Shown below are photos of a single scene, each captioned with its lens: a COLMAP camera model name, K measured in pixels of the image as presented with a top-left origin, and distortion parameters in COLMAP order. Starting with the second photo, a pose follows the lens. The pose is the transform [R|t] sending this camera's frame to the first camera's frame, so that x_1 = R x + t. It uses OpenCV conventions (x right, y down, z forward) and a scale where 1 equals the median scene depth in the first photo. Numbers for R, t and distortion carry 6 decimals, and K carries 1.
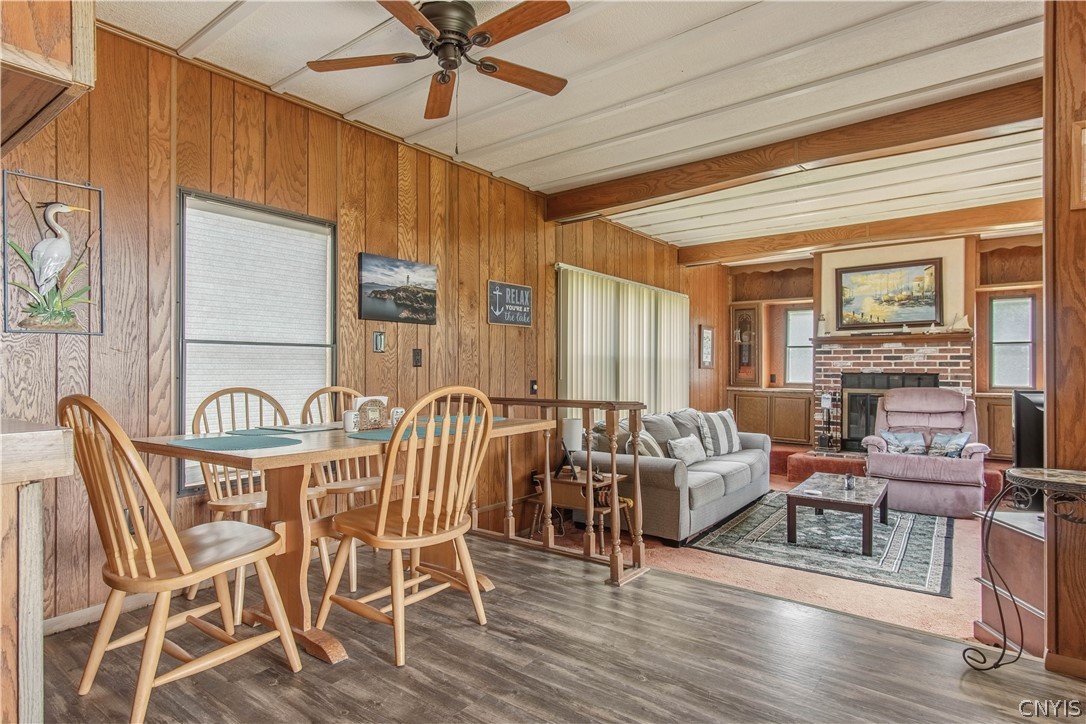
lens RADIAL K [[574.4, 0, 547.4], [0, 574.4, 361.2], [0, 0, 1]] dist [0.005003, -0.000506]
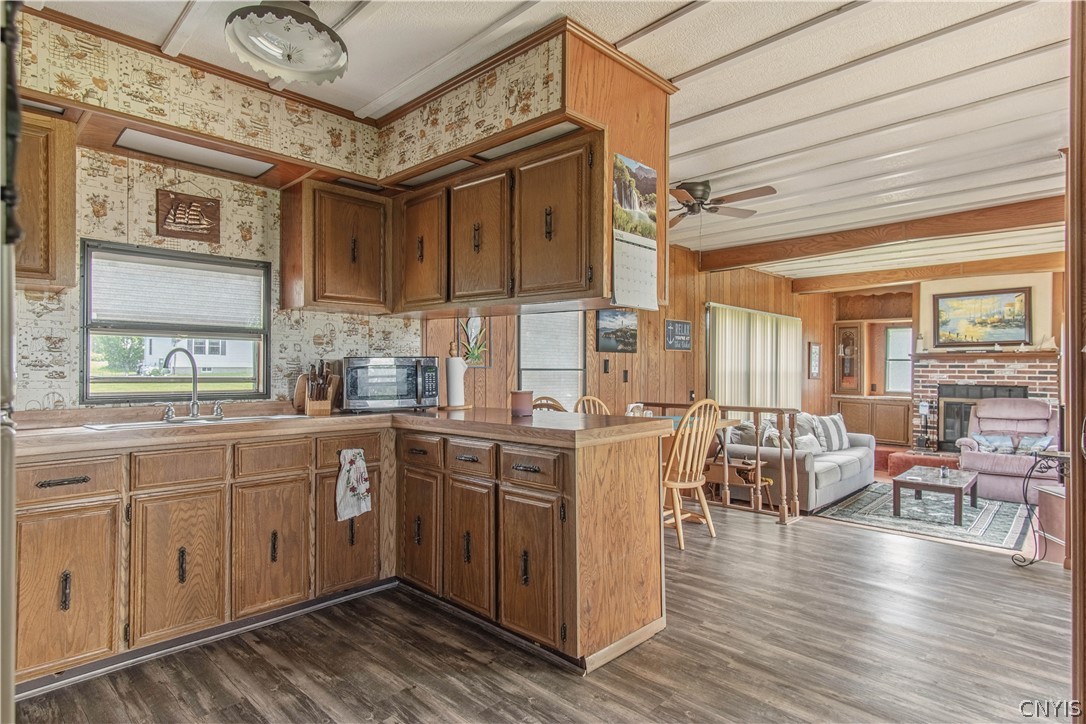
lens RADIAL K [[574.4, 0, 547.4], [0, 574.4, 361.2], [0, 0, 1]] dist [0.005003, -0.000506]
pose [[0.992279, 0.003951, -0.123965, -0.155350], [-0.004014, 0.999992, -0.000256, -0.027148], [0.123963, 0.000752, 0.992287, -0.306113]]
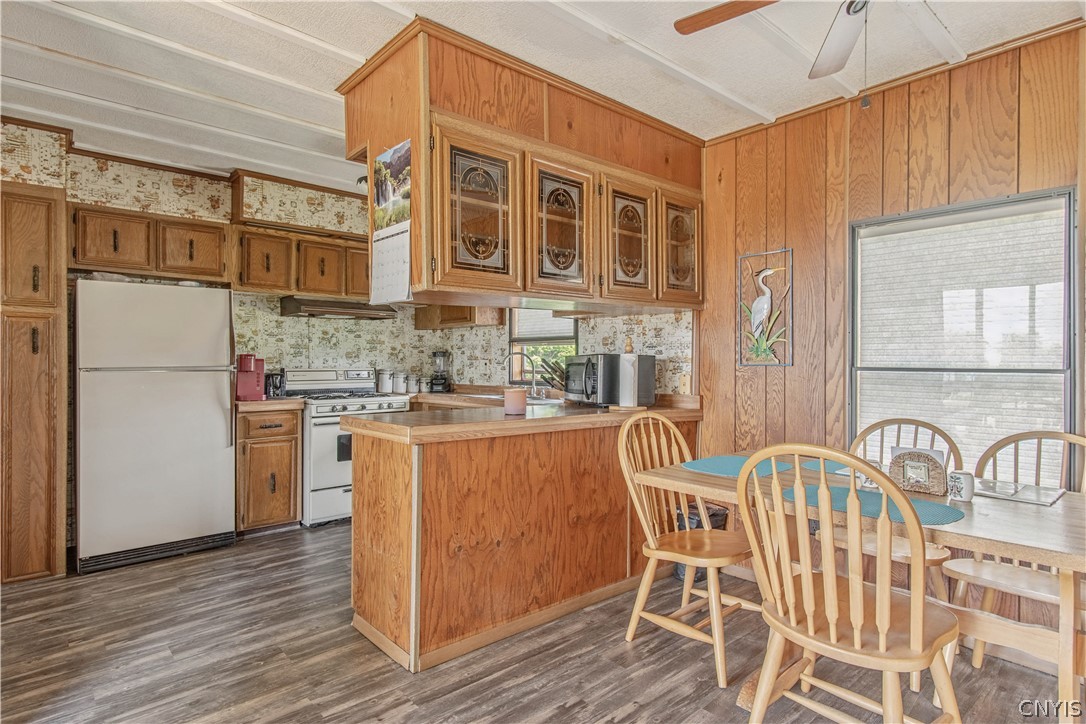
lens RADIAL K [[574.4, 0, 547.4], [0, 574.4, 361.2], [0, 0, 1]] dist [0.005003, -0.000506]
pose [[-0.185378, 0.001170, -0.982667, 0.223892], [0.010735, 0.999942, -0.000835, -0.024270], [0.982609, -0.010704, -0.185379, 0.289703]]
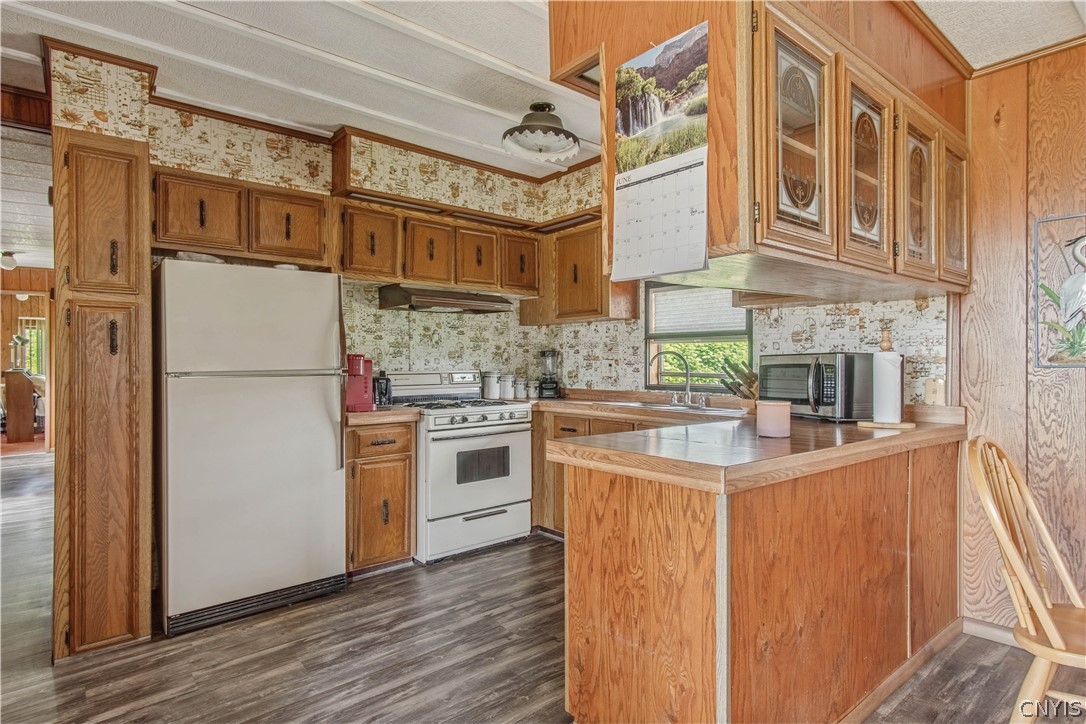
lens RADIAL K [[574.4, 0, 547.4], [0, 574.4, 361.2], [0, 0, 1]] dist [0.005003, -0.000506]
pose [[-0.213651, 0.002258, -0.976907, 0.124867], [0.013312, 0.999911, -0.000600, -0.027321], [0.976819, -0.013133, -0.213662, 0.117808]]
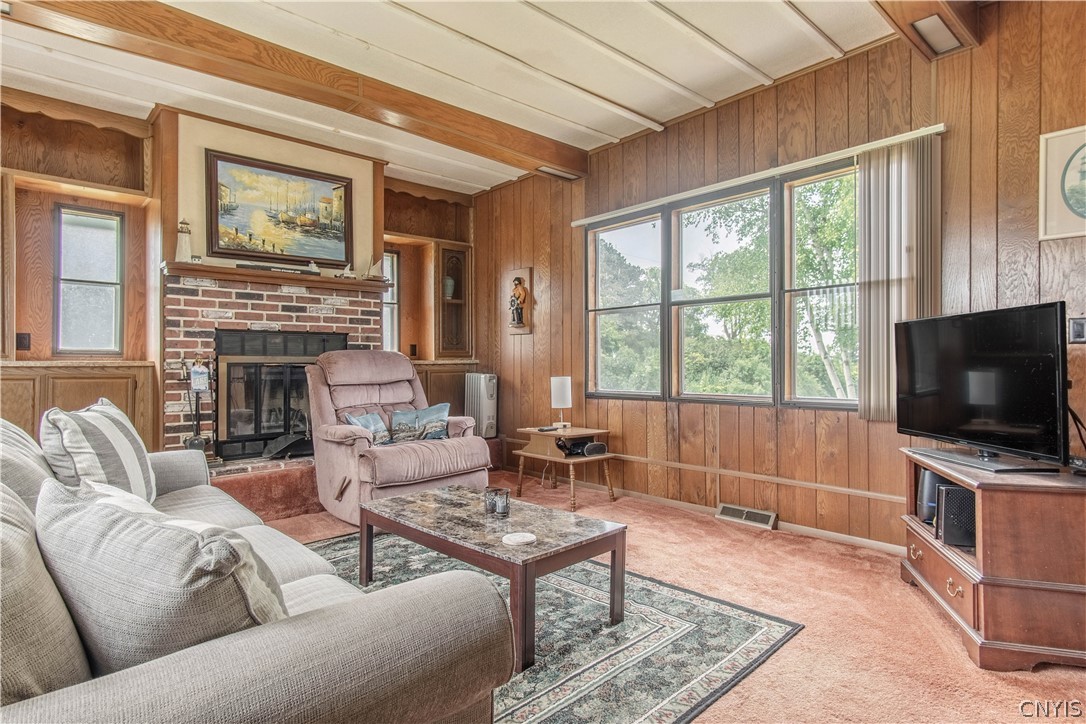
lens RADIAL K [[574.4, 0, 547.4], [0, 574.4, 361.2], [0, 0, 1]] dist [0.005003, -0.000506]
pose [[0.172997, -0.003515, 0.984916, -0.009565], [-0.008296, 0.999953, 0.005025, 0.056325], [-0.984887, -0.009040, 0.172960, 0.676245]]
